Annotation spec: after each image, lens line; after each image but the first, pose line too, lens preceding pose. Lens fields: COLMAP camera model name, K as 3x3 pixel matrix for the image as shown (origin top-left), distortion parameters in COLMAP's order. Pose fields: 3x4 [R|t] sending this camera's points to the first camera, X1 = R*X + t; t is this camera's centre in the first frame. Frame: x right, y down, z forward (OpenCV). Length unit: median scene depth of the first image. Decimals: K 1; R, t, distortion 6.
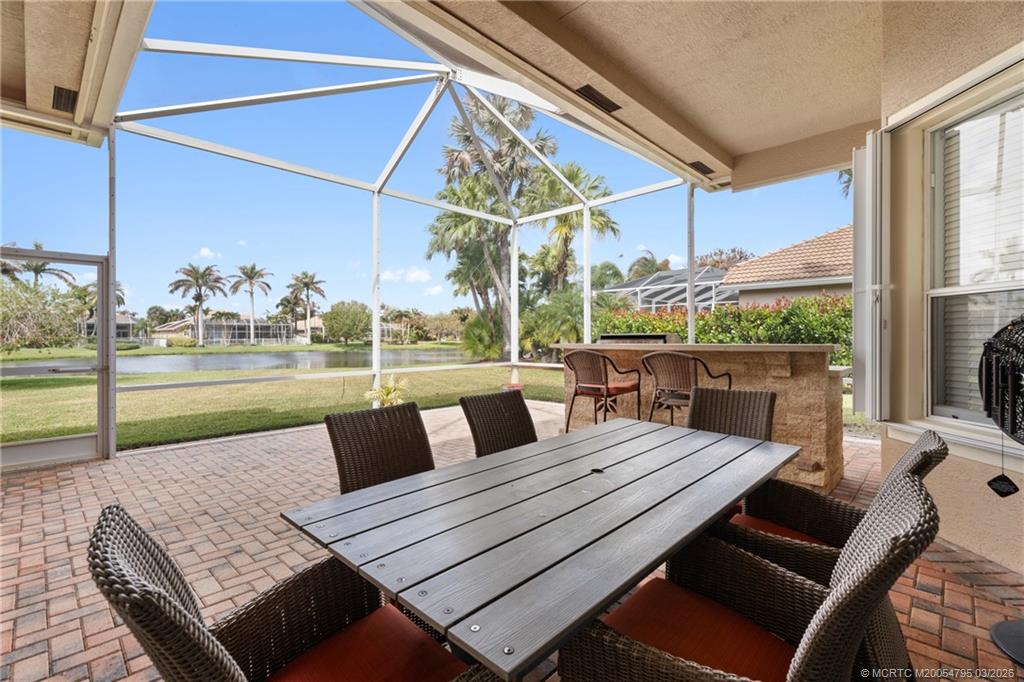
lens RADIAL K [[456.7, 0, 515.0], [0, 456.7, 332.3], [0, 0, 1]] dist [0.002840, -0.001727]
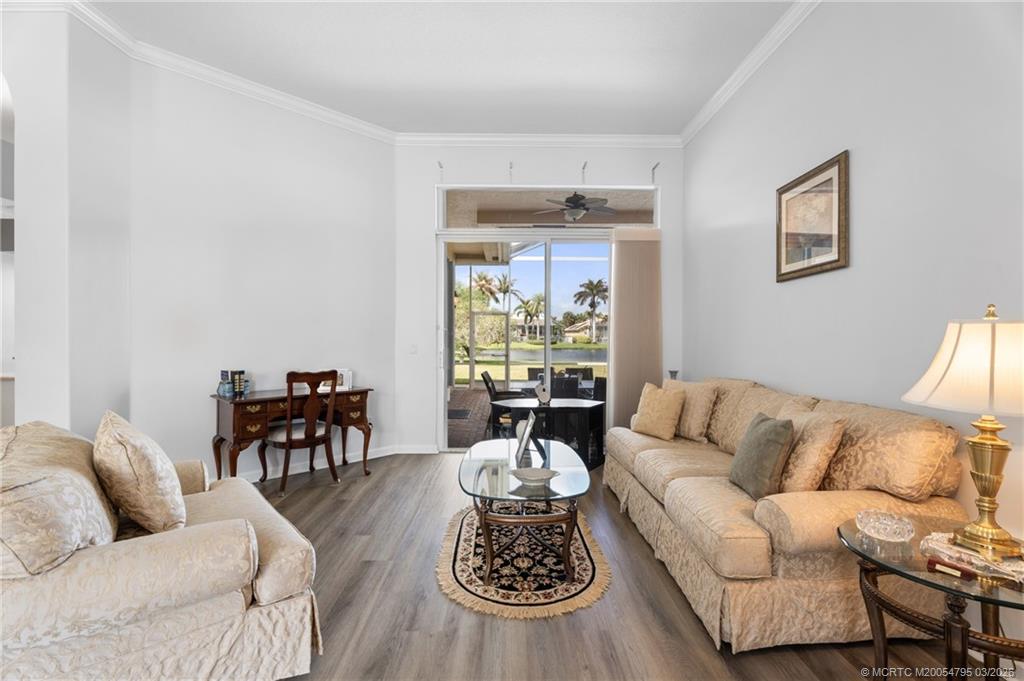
lens RADIAL K [[459.6, 0, 511.6], [0, 459.6, 335.3], [0, 0, 1]] dist [0.006902, 0.000001]
pose [[0.702412, 0.008282, -0.711723, 0.055943], [-0.001342, 0.999946, 0.010312, -0.003862], [0.711770, -0.006288, 0.702385, -0.054017]]
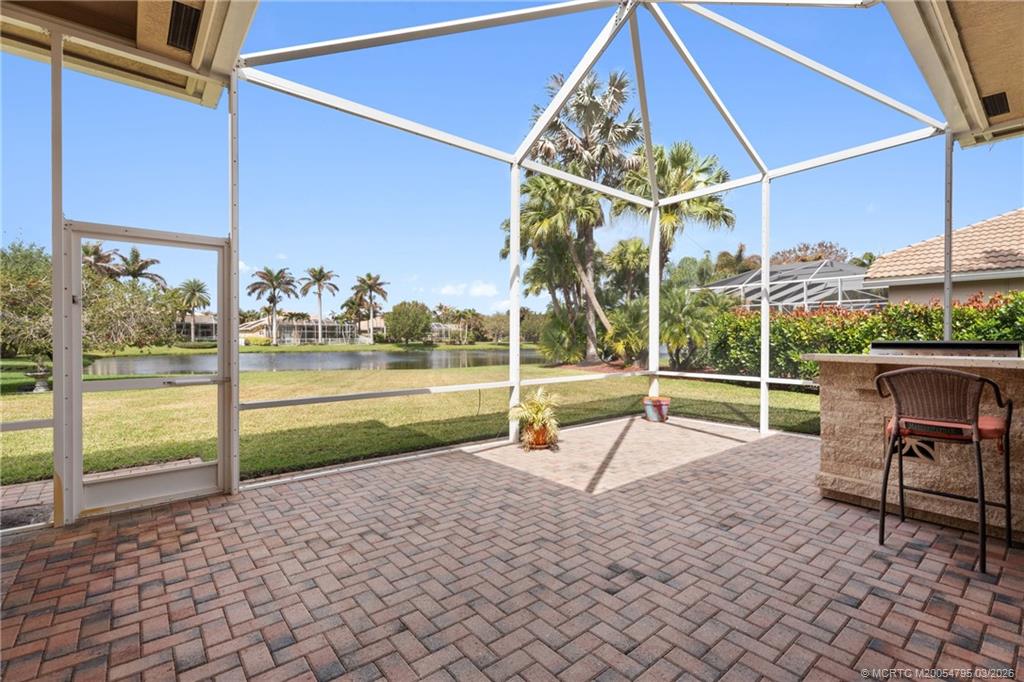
lens RADIAL K [[456.7, 0, 513.5], [0, 456.7, 337.3], [0, 0, 1]] dist [0.002840, -0.001727]
pose [[0.993365, 0.005909, -0.114852, -0.018611], [-0.004884, 0.999946, 0.009204, -0.000316], [0.114900, -0.008582, 0.993340, 0.016184]]
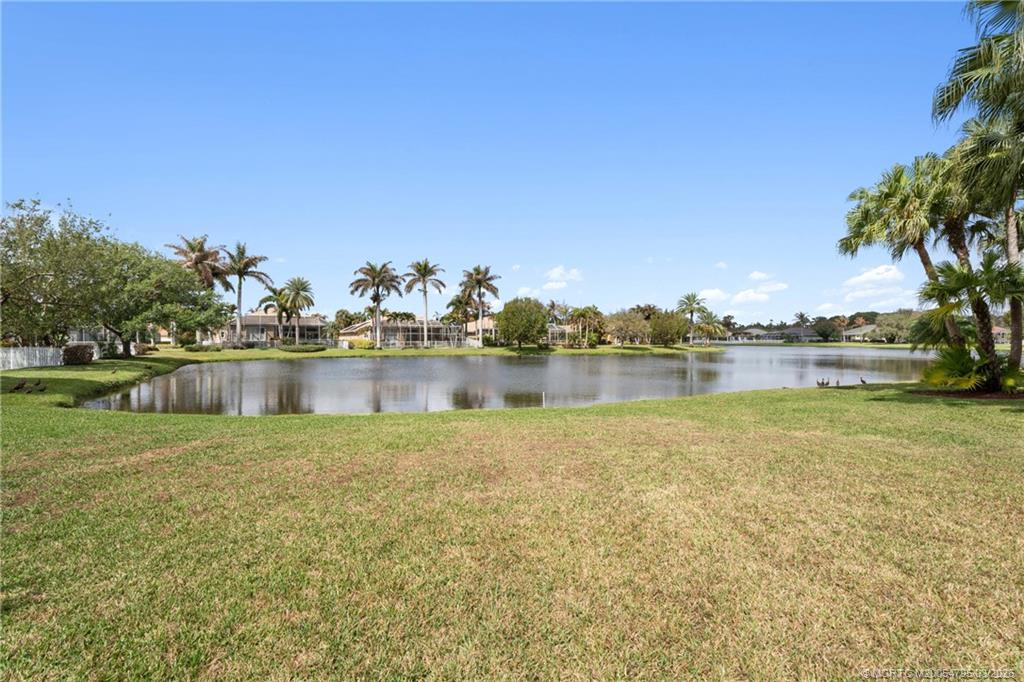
lens RADIAL K [[456.7, 0, 508.2], [0, 456.7, 351.6], [0, 0, 1]] dist [0.002840, -0.001727]
pose [[0.946580, 0.012823, -0.322215, -0.123803], [-0.001742, 0.999398, 0.034654, 0.002768], [0.322466, -0.032241, 0.946032, 0.184395]]
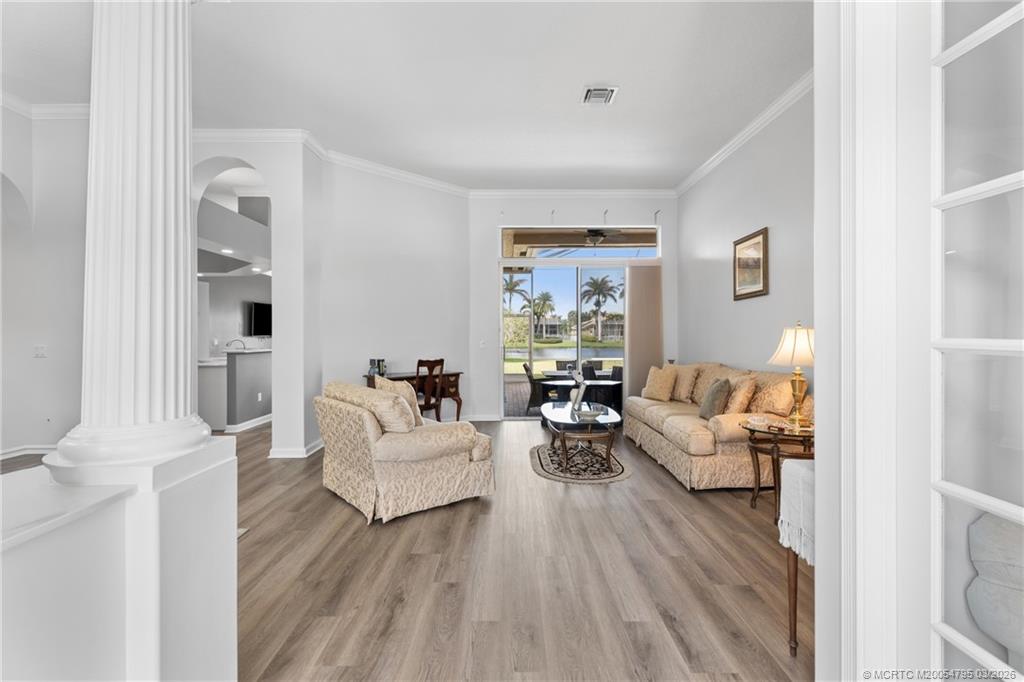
lens RADIAL K [[459.6, 0, 521.0], [0, 459.6, 330.7], [0, 0, 1]] dist [0.006902, 0.000001]
pose [[0.709568, -0.001363, -0.704635, 0.062880], [0.004535, 0.999986, 0.002633, -0.004069], [0.704622, -0.005064, 0.709565, -0.066663]]
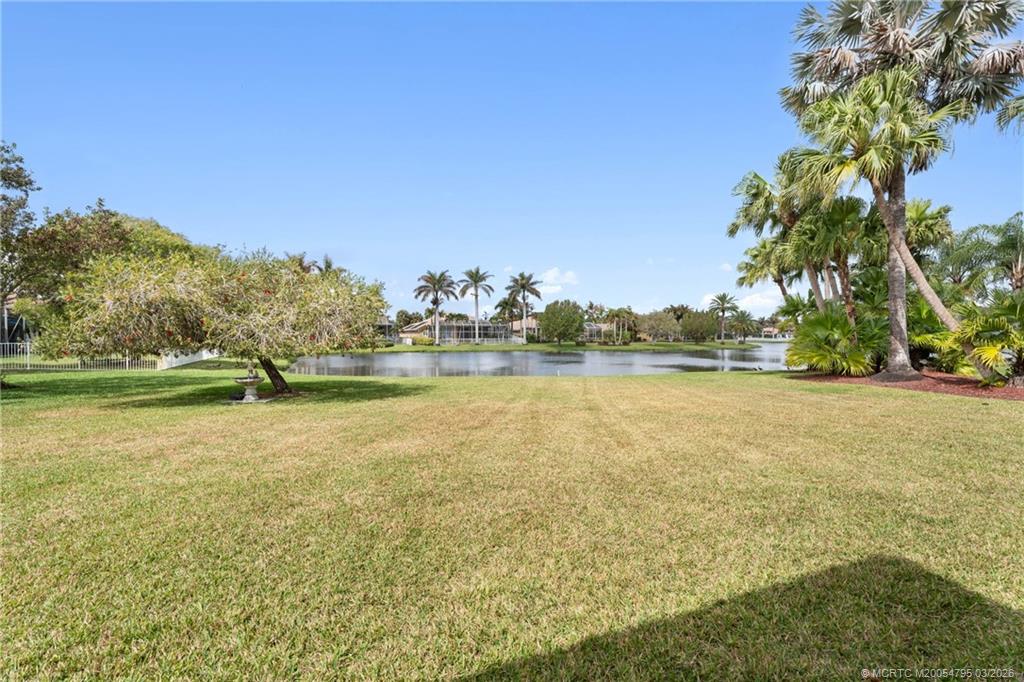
lens RADIAL K [[456.7, 0, 510.5], [0, 456.7, 343.0], [0, 0, 1]] dist [0.002840, -0.001727]
pose [[0.911798, 0.011657, -0.410473, -0.067880], [-0.002415, 0.999732, 0.023026, 0.000009], [0.410632, -0.020004, 0.911582, 0.058453]]
